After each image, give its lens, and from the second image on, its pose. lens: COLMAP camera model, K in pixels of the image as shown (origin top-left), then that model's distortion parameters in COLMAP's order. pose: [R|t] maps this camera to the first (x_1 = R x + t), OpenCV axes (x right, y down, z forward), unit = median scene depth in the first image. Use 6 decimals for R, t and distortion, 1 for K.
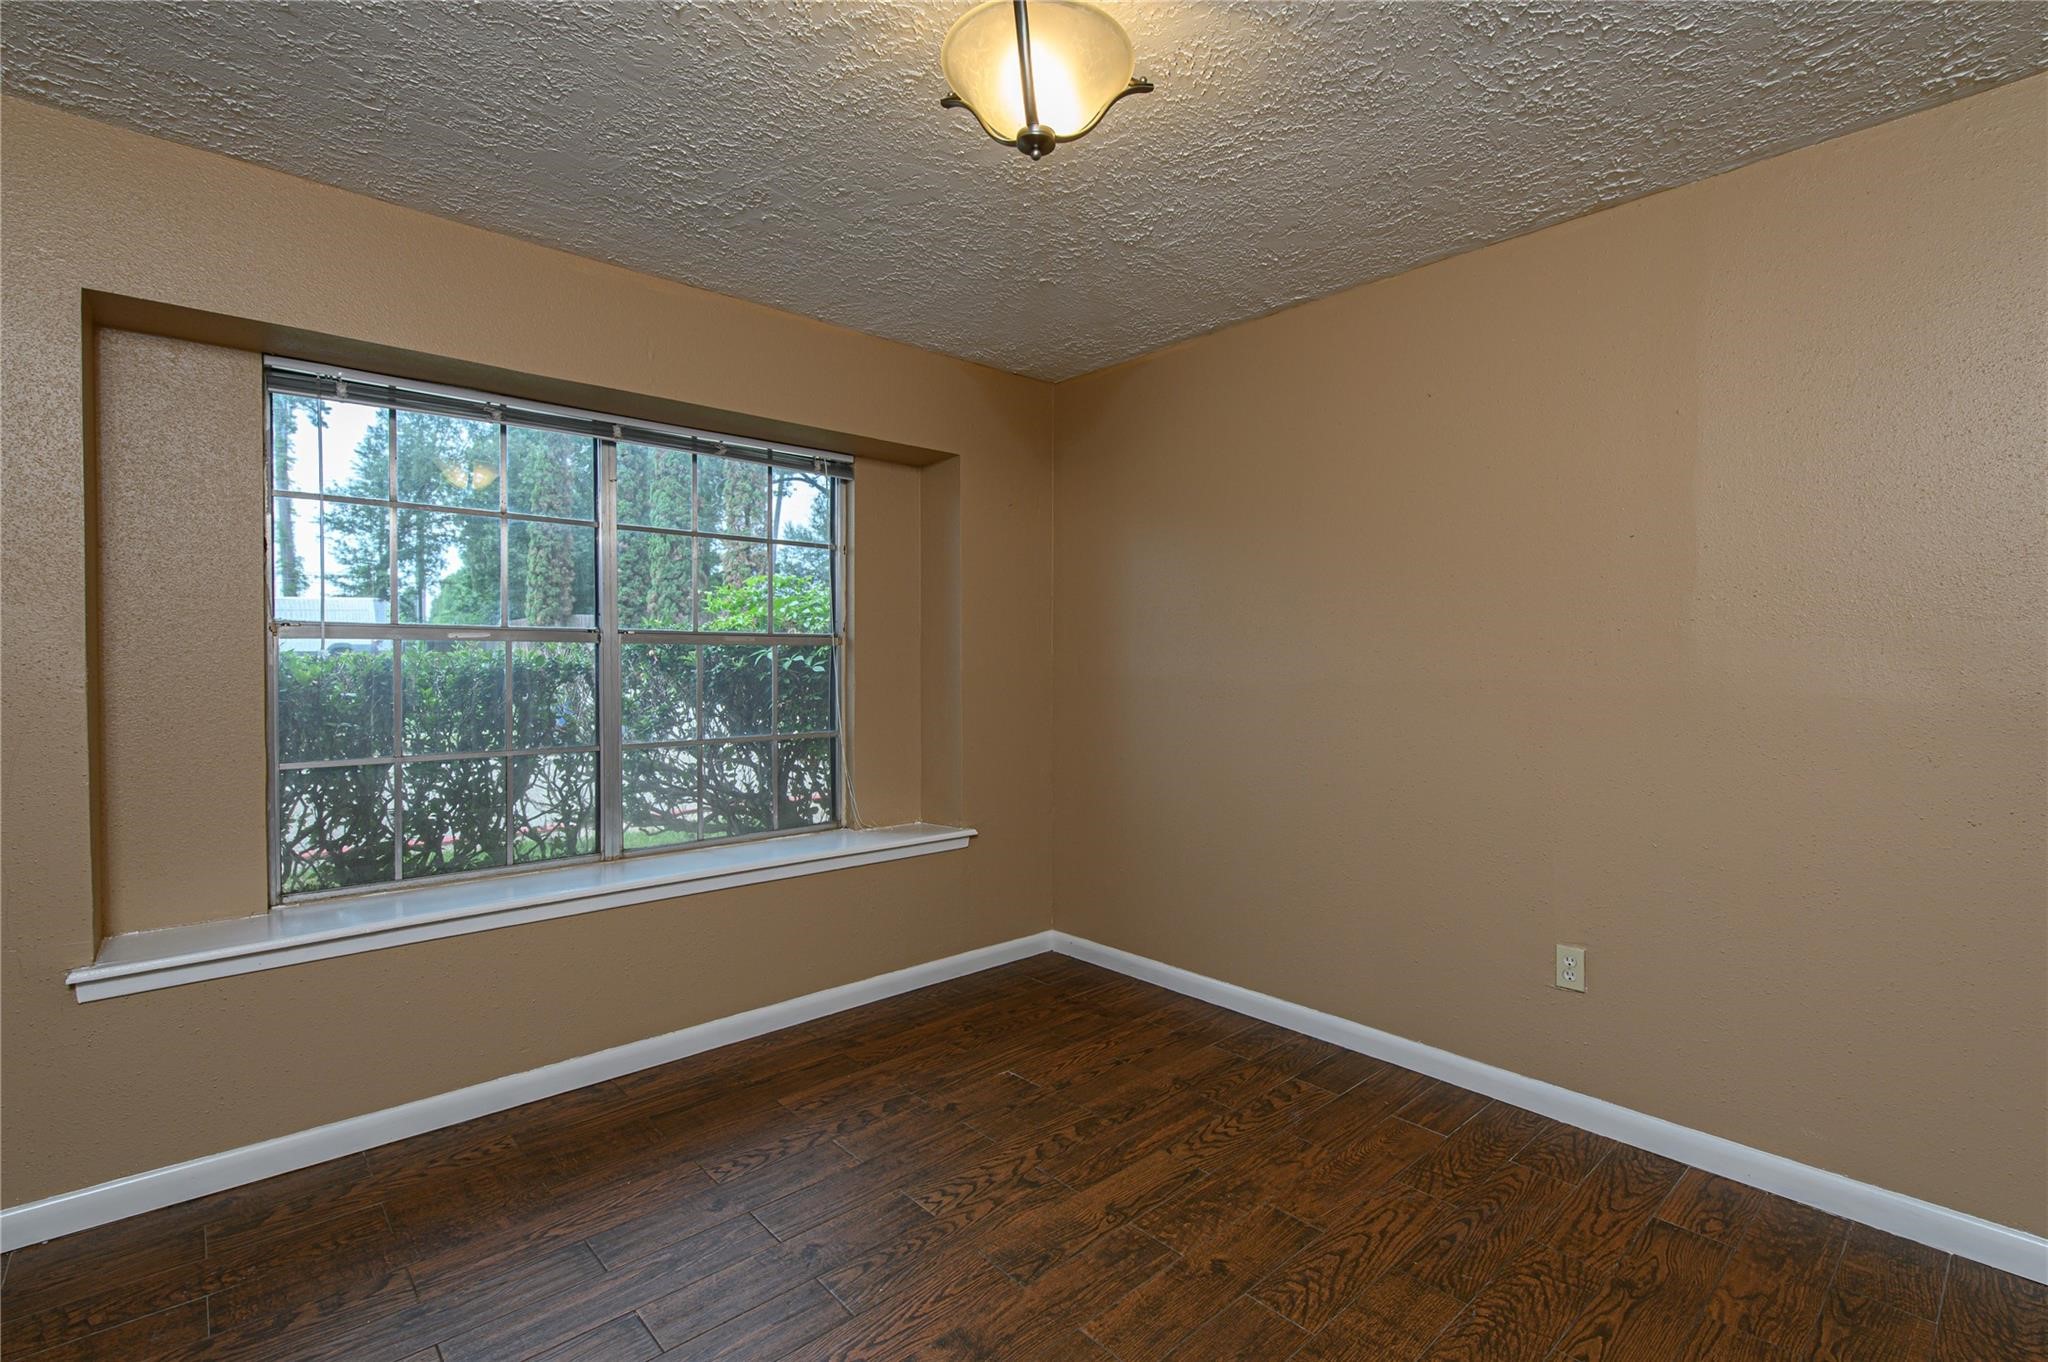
lens RADIAL K [[920.3, 0, 1024.0], [0, 920.3, 681.0], [0, 0, 1]] dist [0.012934, -0.008077]
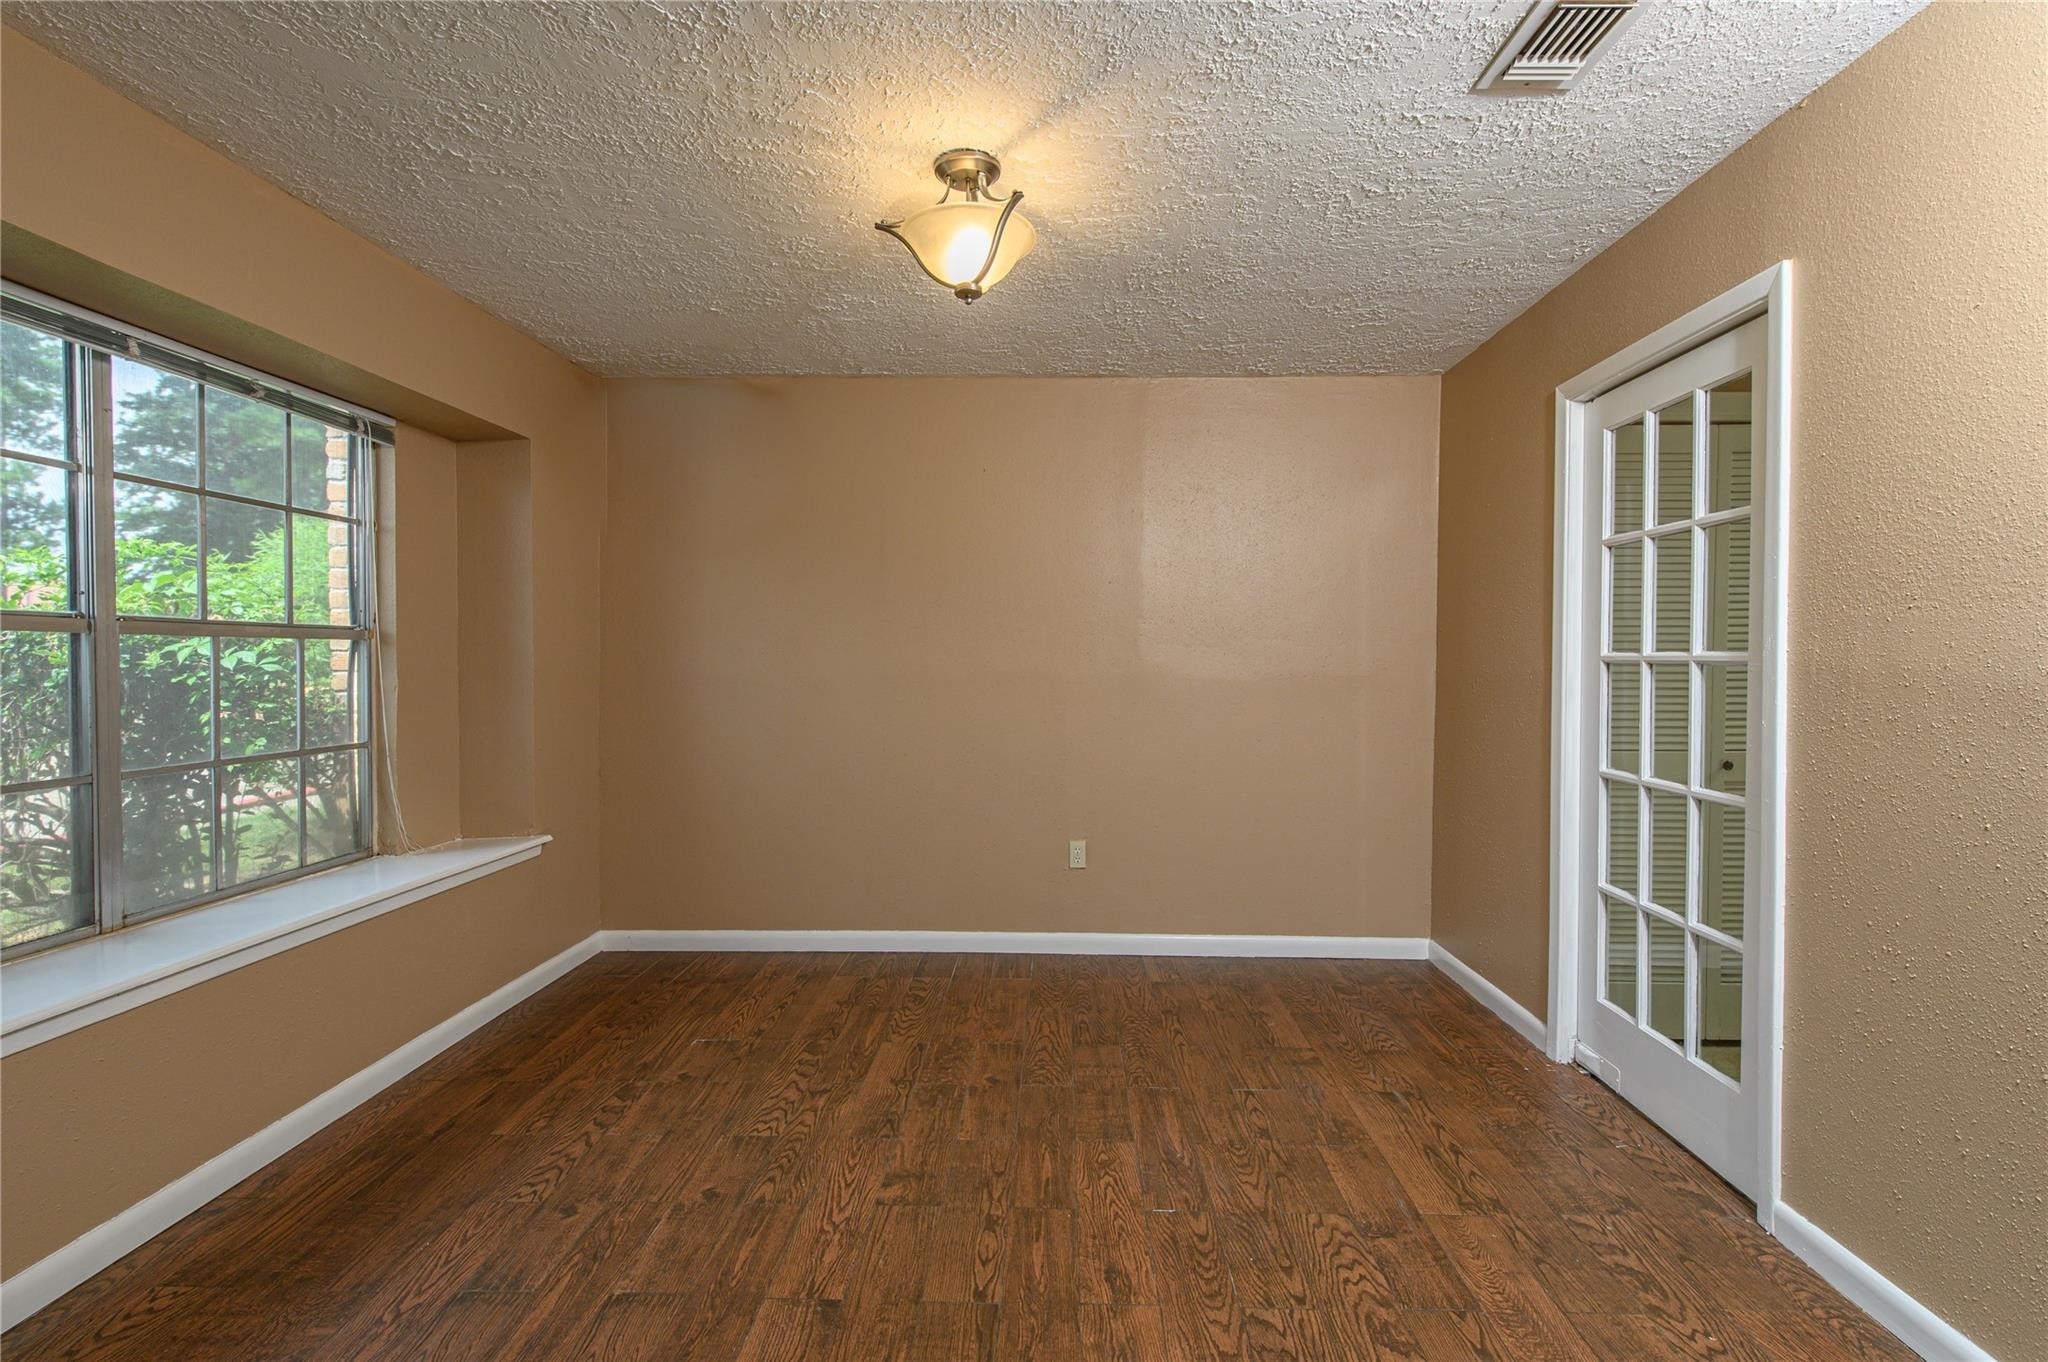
lens RADIAL K [[920.3, 0, 1024.0], [0, 920.3, 681.0], [0, 0, 1]] dist [0.012934, -0.008077]
pose [[0.702176, -0.016587, 0.711811, -0.548904], [0.014700, 0.999853, 0.008798, 0.000924], [-0.711852, 0.004286, 0.702316, -0.031224]]
